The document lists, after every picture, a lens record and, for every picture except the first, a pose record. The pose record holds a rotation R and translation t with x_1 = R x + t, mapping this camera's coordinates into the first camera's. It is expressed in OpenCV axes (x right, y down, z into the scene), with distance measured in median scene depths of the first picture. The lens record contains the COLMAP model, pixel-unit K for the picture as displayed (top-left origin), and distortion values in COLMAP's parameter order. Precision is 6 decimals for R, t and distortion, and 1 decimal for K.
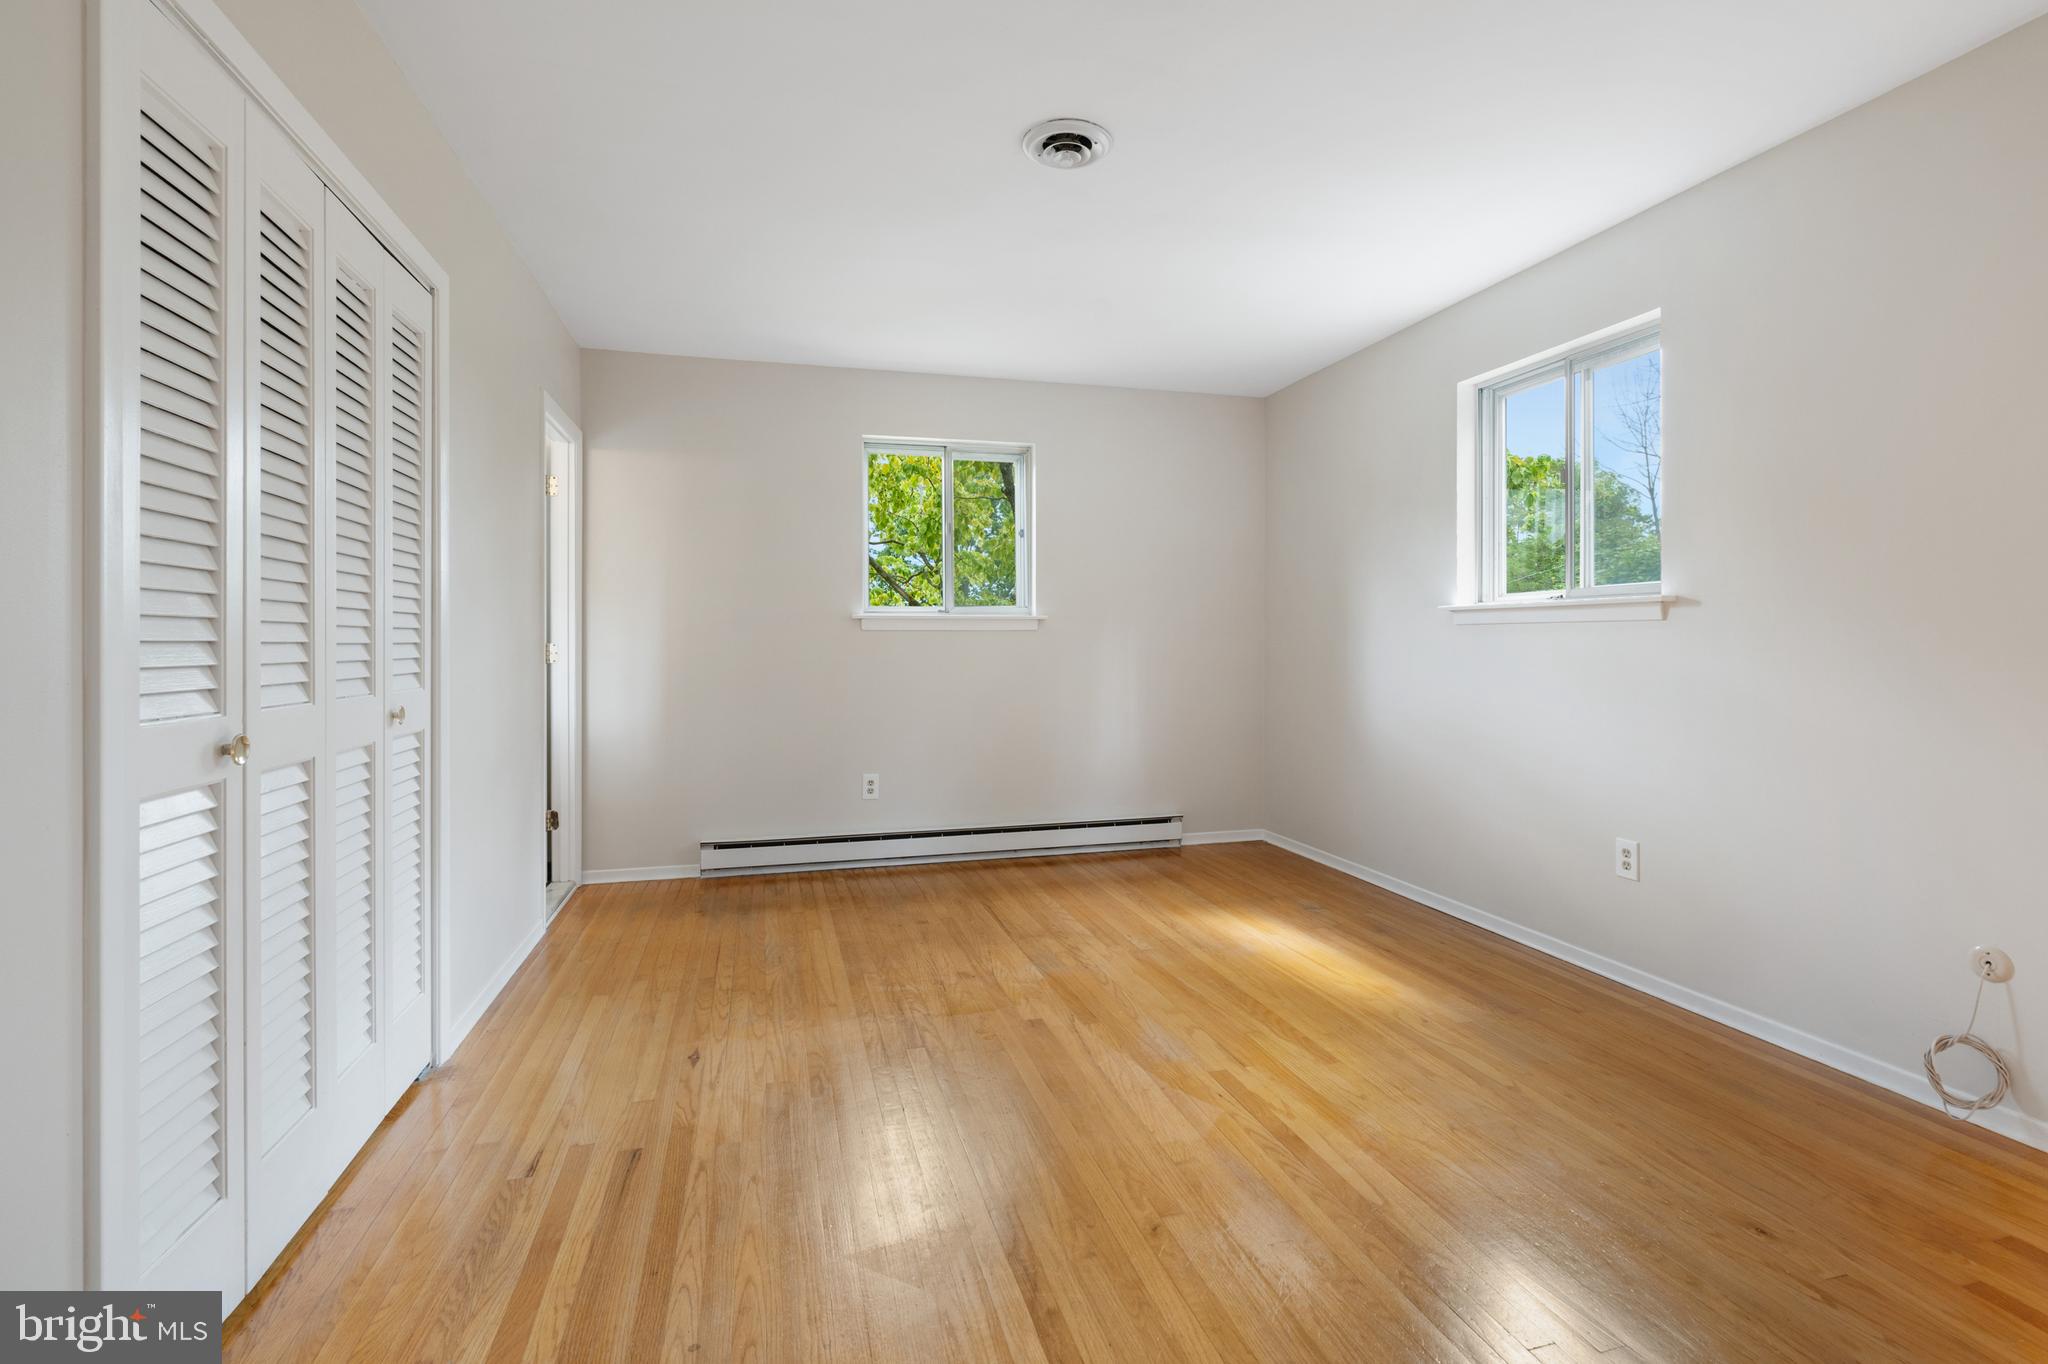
lens RADIAL K [[929.1, 0, 1020.4], [0, 929.1, 657.0], [0, 0, 1]] dist [-0.008630, 0.003284]
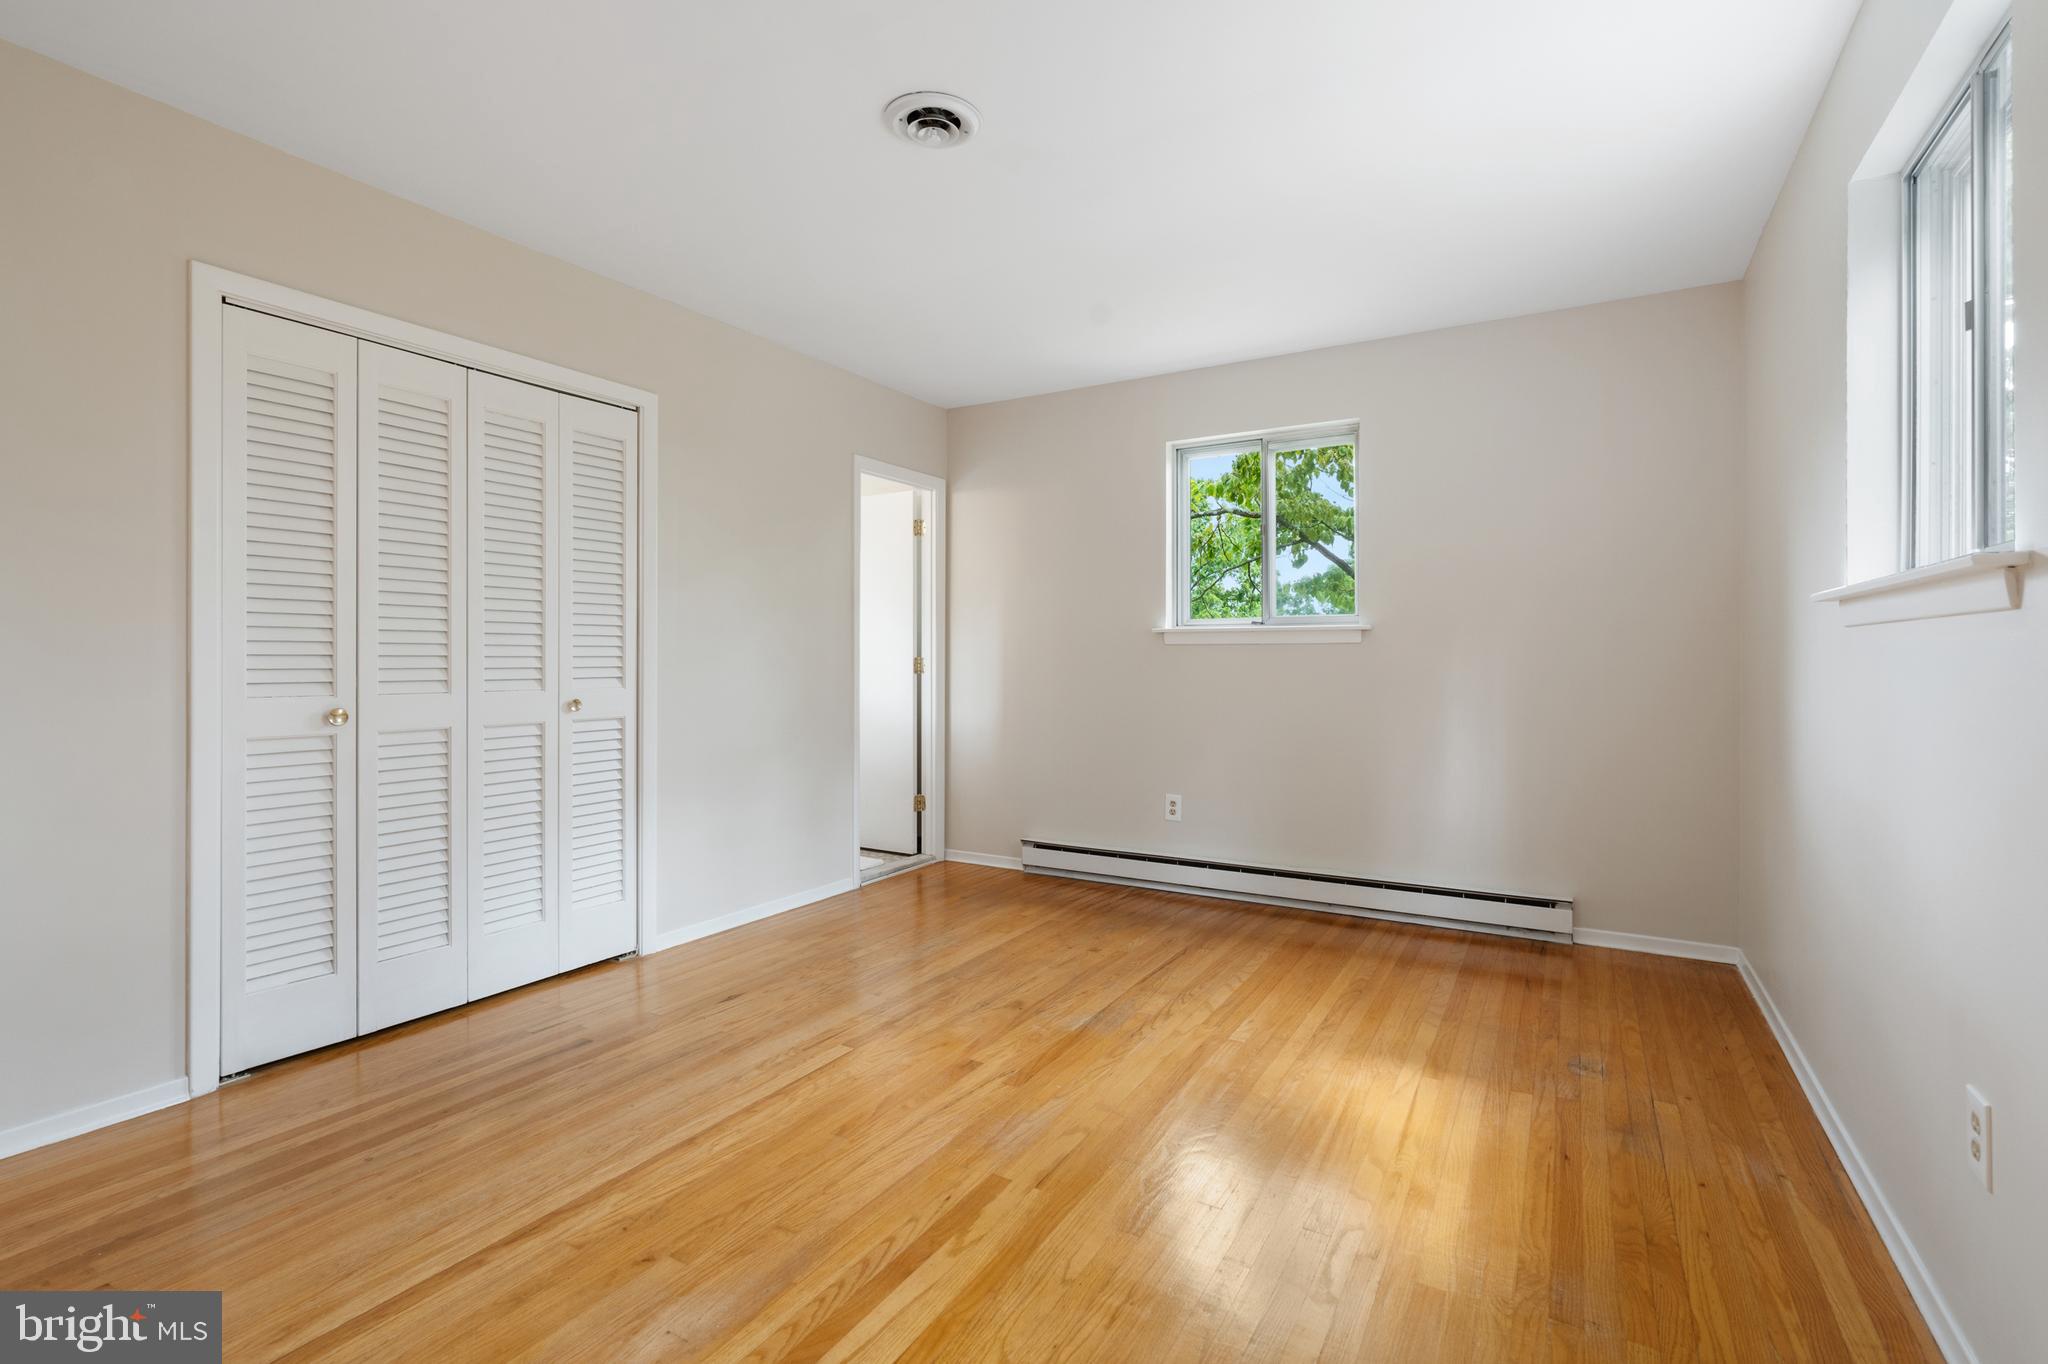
lens RADIAL K [[929.1, 0, 1041.1], [0, 929.1, 664.4], [0, 0, 1]] dist [-0.008630, 0.003284]
pose [[0.703776, 0.007220, -0.710385, 0.647469], [-0.012837, 0.999914, -0.002555, -0.005663], [0.710306, 0.010917, 0.703808, 0.348803]]
